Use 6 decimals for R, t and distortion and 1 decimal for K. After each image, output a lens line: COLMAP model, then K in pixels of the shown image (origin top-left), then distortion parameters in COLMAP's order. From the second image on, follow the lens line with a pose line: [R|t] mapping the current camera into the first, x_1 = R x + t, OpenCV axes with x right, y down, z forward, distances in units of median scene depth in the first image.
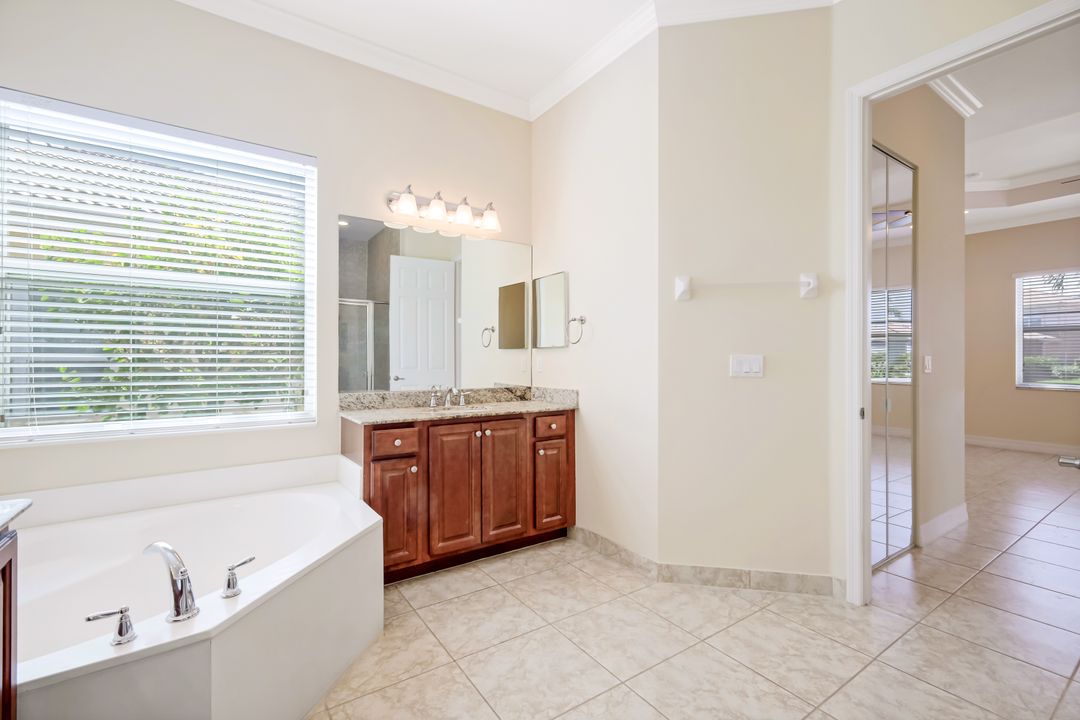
lens RADIAL K [[474.5, 0, 542.1], [0, 474.5, 361.1], [0, 0, 1]] dist [0.003150, 0.000534]
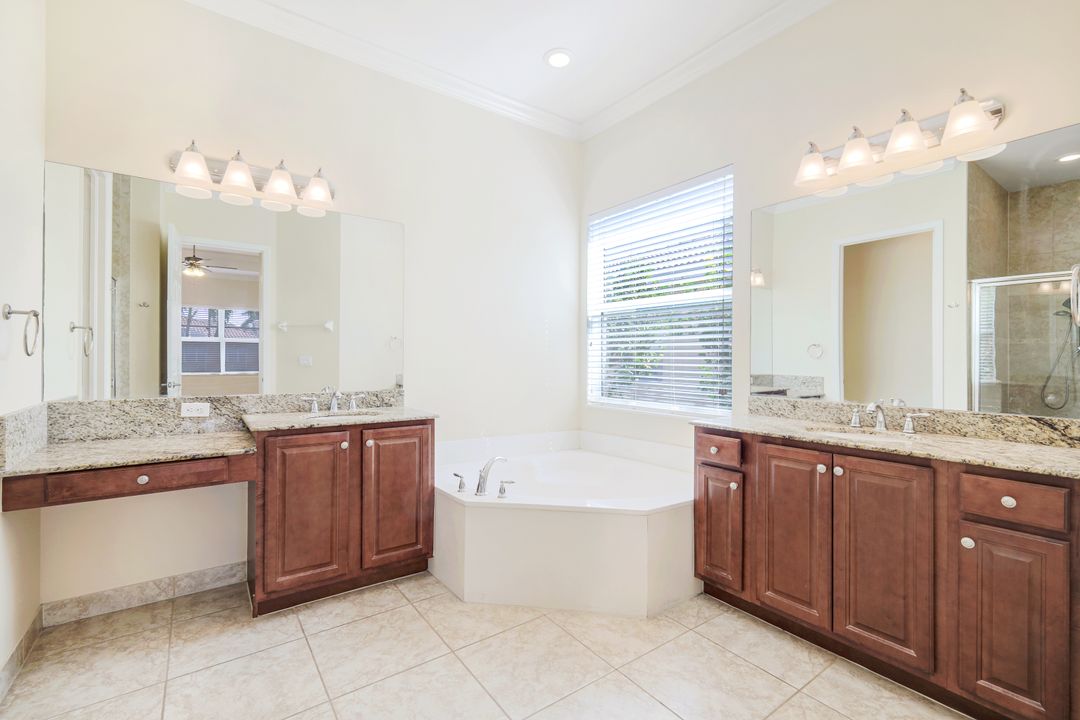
lens RADIAL K [[474.5, 0, 542.0], [0, 474.5, 357.6], [0, 0, 1]] dist [0.003150, 0.000534]
pose [[0.026192, -0.001518, -0.999656, 0.555351], [-0.005861, 0.999981, -0.001672, -0.006274], [0.999640, 0.005902, 0.026182, 0.574245]]
